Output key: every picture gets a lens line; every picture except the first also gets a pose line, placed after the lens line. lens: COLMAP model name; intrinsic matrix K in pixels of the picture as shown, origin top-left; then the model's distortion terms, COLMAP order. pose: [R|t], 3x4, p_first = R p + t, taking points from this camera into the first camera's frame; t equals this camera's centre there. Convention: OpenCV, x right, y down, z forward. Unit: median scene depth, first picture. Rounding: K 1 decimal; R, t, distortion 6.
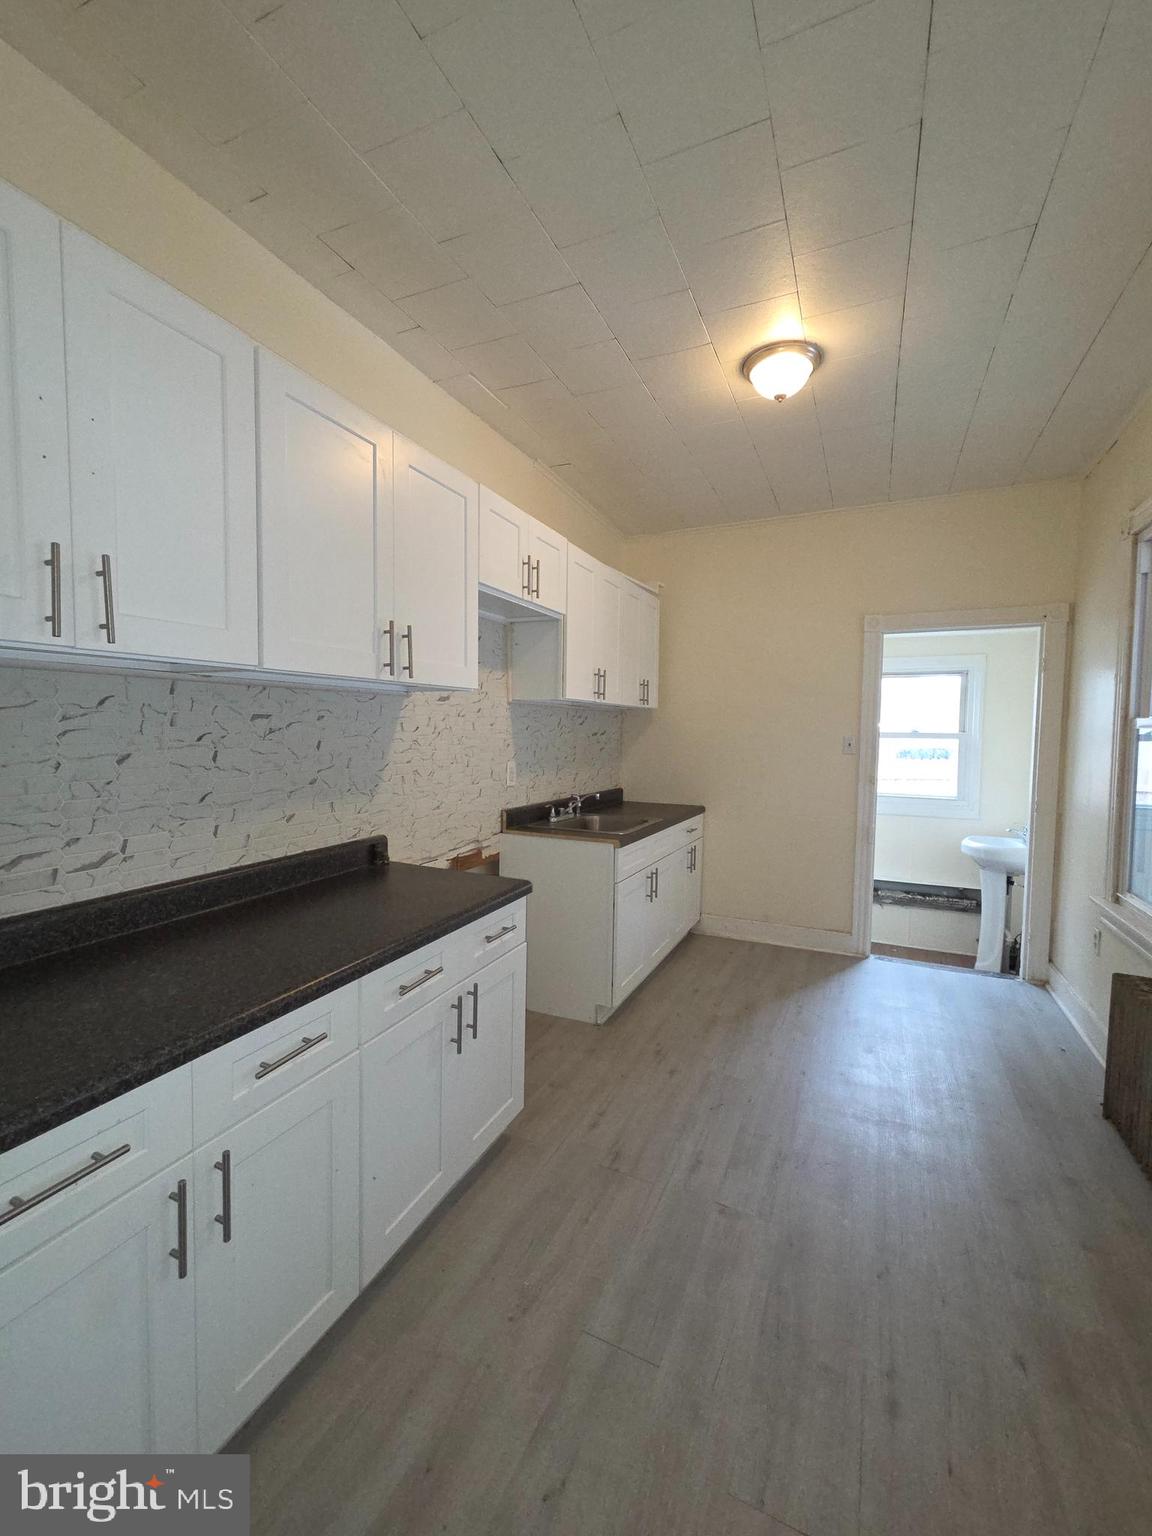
lens RADIAL K [[621.0, 0, 575.8], [0, 621.0, 765.5], [0, 0, 1]] dist [-0.000801, 0.000025]
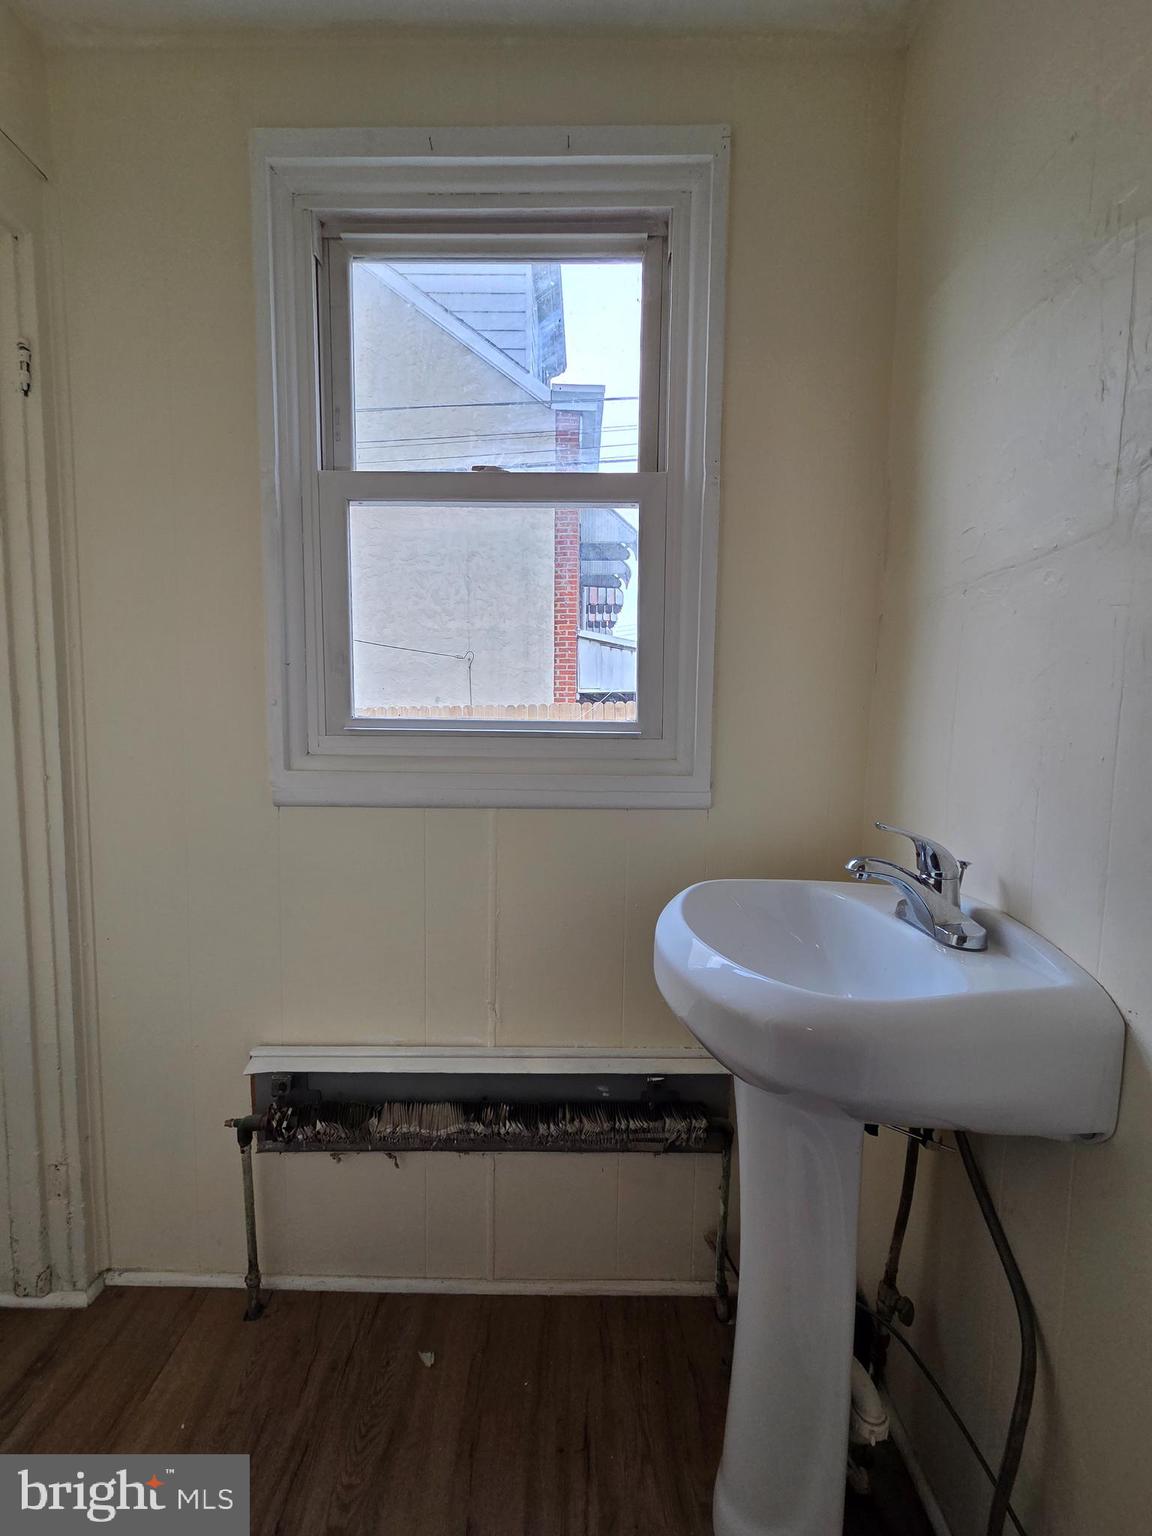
lens RADIAL K [[621.0, 0, 573.0], [0, 621.0, 772.9], [0, 0, 1]] dist [-0.000801, 0.000025]
pose [[0.911606, -0.029520, 0.410003, 0.484448], [0.020898, 0.999456, 0.025495, 0.063571], [-0.410533, -0.014673, 0.911728, 0.778234]]
